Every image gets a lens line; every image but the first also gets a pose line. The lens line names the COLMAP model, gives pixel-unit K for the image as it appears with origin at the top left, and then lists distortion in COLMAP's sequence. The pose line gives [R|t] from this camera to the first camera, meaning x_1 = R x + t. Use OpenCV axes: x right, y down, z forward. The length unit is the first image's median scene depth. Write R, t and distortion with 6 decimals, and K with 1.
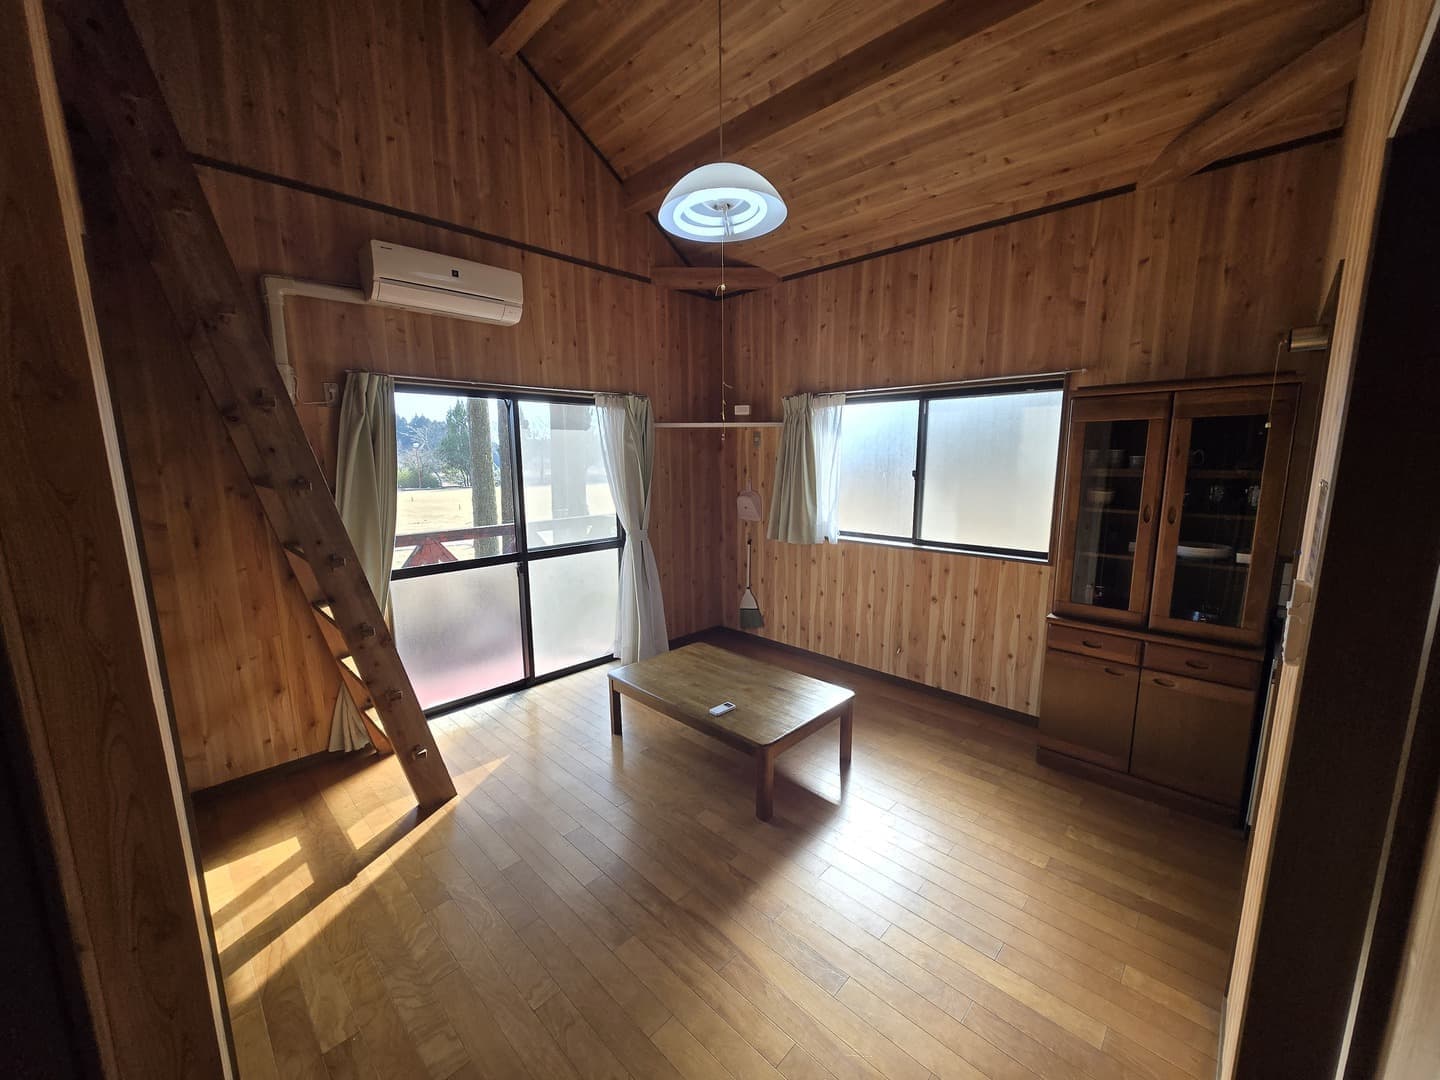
lens RADIAL K [[564.0, 0, 725.3], [0, 564.0, 544.9], [0, 0, 1]] dist [0.000507, -0.000221]
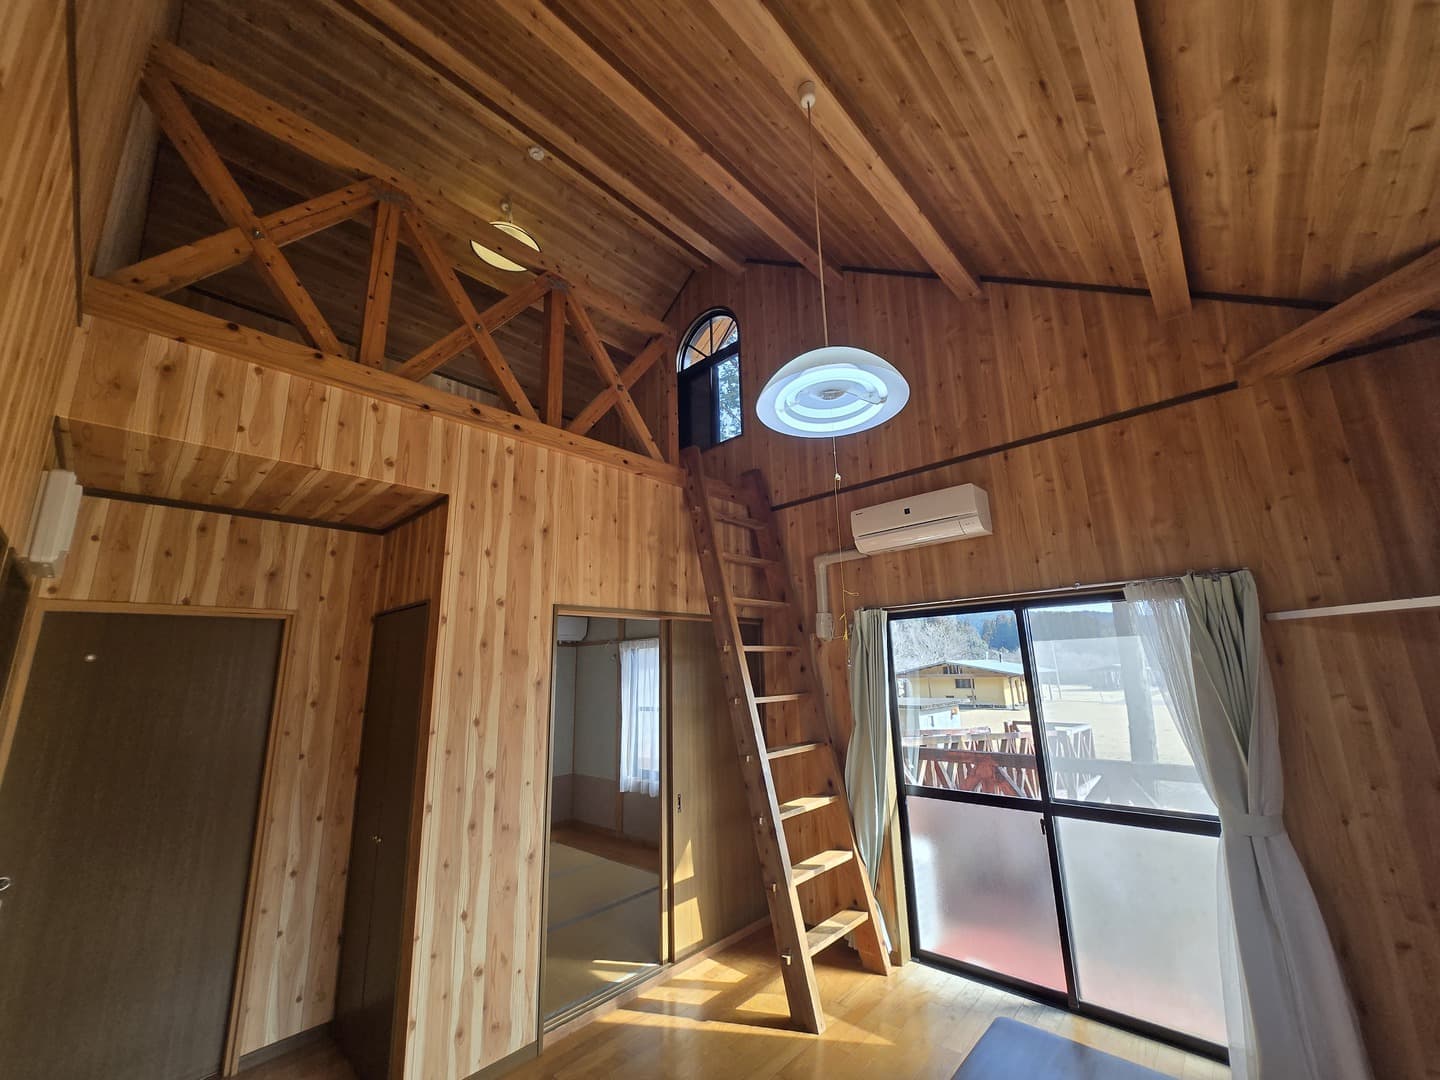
lens RADIAL K [[564.0, 0, 725.9], [0, 564.0, 544.1], [0, 0, 1]] dist [0.000507, -0.000221]
pose [[0.017865, -0.218293, -0.975720, 0.553194], [-0.135680, 0.966319, -0.218674, -0.116929], [0.990592, 0.136292, -0.012355, 0.627525]]
